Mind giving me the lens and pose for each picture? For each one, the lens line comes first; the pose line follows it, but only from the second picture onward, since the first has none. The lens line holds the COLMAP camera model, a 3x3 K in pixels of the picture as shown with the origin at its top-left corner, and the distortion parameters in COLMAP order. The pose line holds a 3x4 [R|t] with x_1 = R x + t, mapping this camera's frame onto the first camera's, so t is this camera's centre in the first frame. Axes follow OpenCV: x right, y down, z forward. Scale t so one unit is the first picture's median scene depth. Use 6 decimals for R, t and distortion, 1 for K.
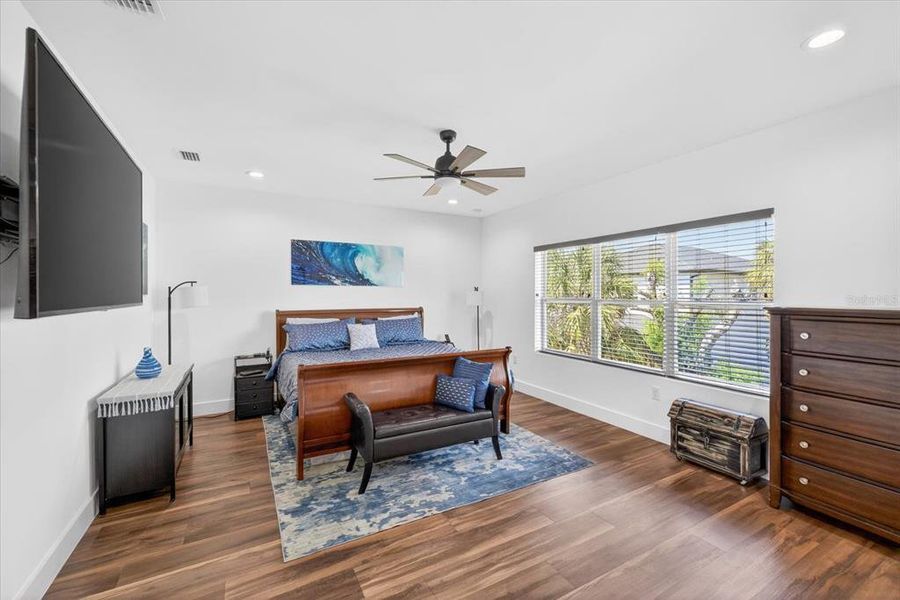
lens RADIAL K [[378.8, 0, 448.9], [0, 378.8, 298.6], [0, 0, 1]] dist [0.009507, -0.000801]
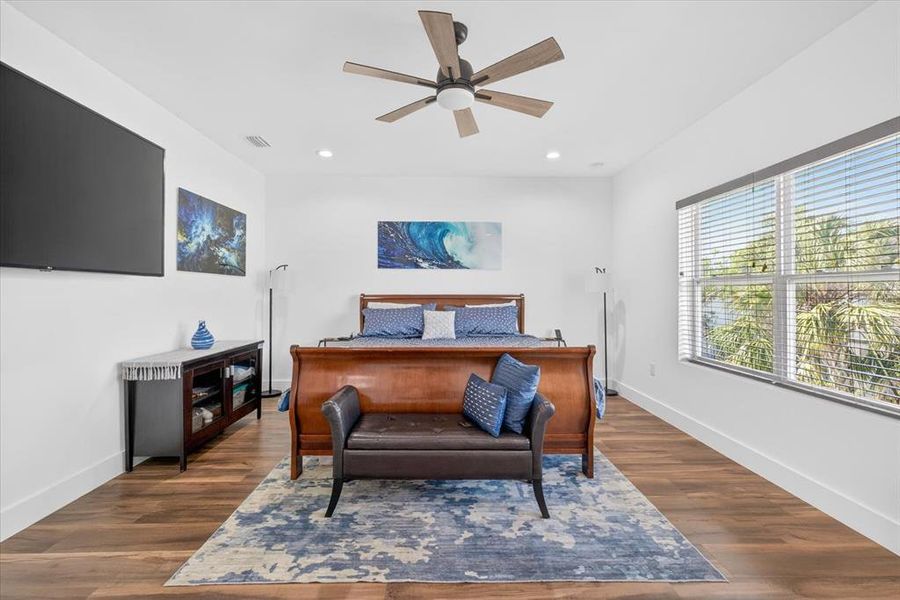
lens RADIAL K [[378.8, 0, 447.6], [0, 378.8, 292.2], [0, 0, 1]] dist [0.009507, -0.000801]
pose [[0.882506, 0.000534, -0.470301, 0.284564], [-0.008102, 0.999868, -0.014068, 0.053266], [0.470232, 0.016225, 0.882394, 0.345309]]
